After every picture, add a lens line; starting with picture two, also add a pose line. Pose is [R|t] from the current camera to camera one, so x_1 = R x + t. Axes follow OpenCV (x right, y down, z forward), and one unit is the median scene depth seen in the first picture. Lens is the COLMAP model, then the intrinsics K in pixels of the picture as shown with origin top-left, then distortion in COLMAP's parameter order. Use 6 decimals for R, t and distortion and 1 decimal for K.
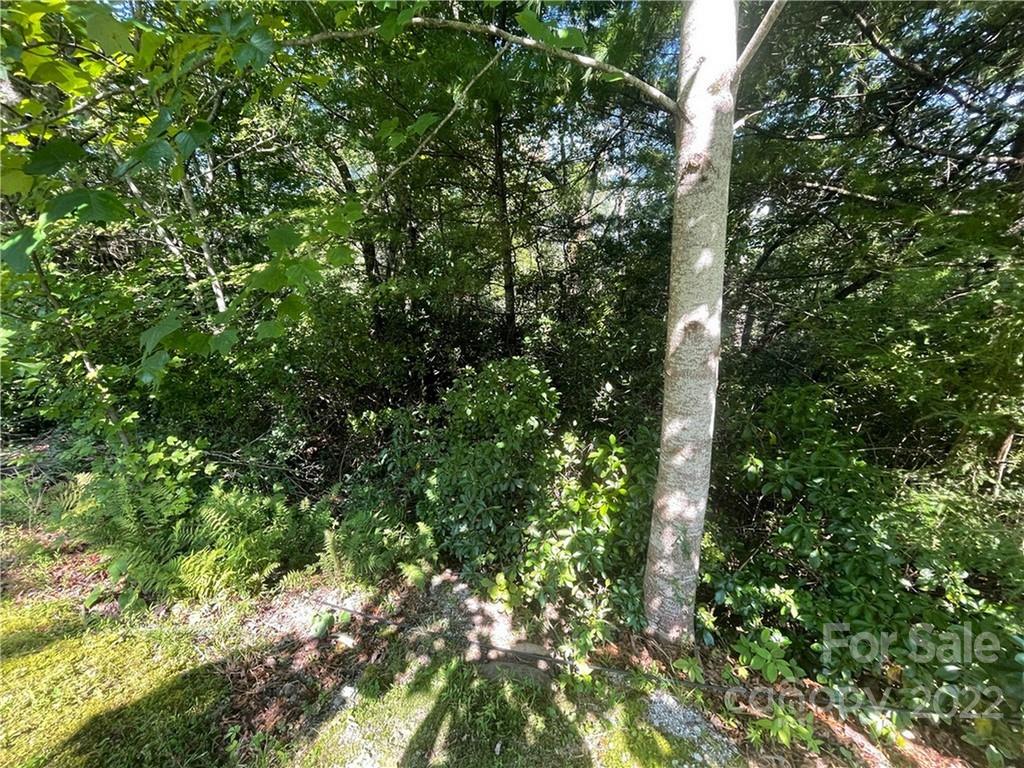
lens RADIAL K [[412.8, 0, 507.7], [0, 412.8, 377.7], [0, 0, 1]] dist [-0.007671, -0.000721]
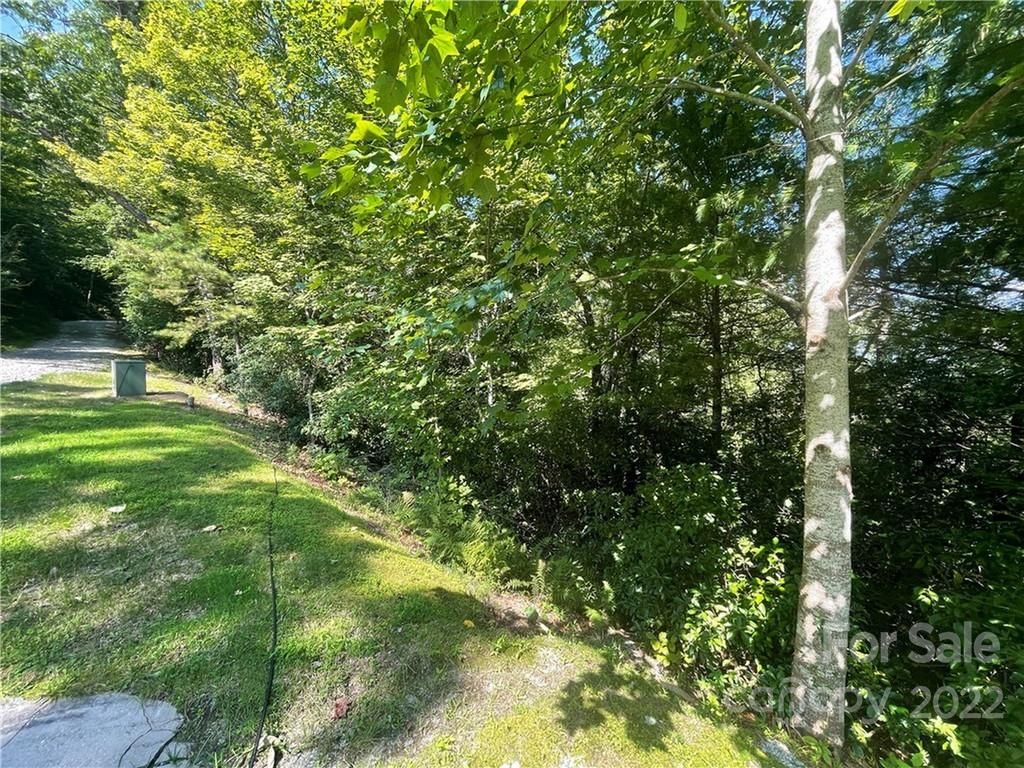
lens RADIAL K [[412.8, 0, 508.6], [0, 412.8, 384.4], [0, 0, 1]] dist [-0.007671, -0.000721]
pose [[0.868376, 0.073709, -0.490398, 0.133510], [-0.190327, 0.962698, -0.192324, 0.089085], [0.457929, 0.260346, 0.850012, -0.468874]]
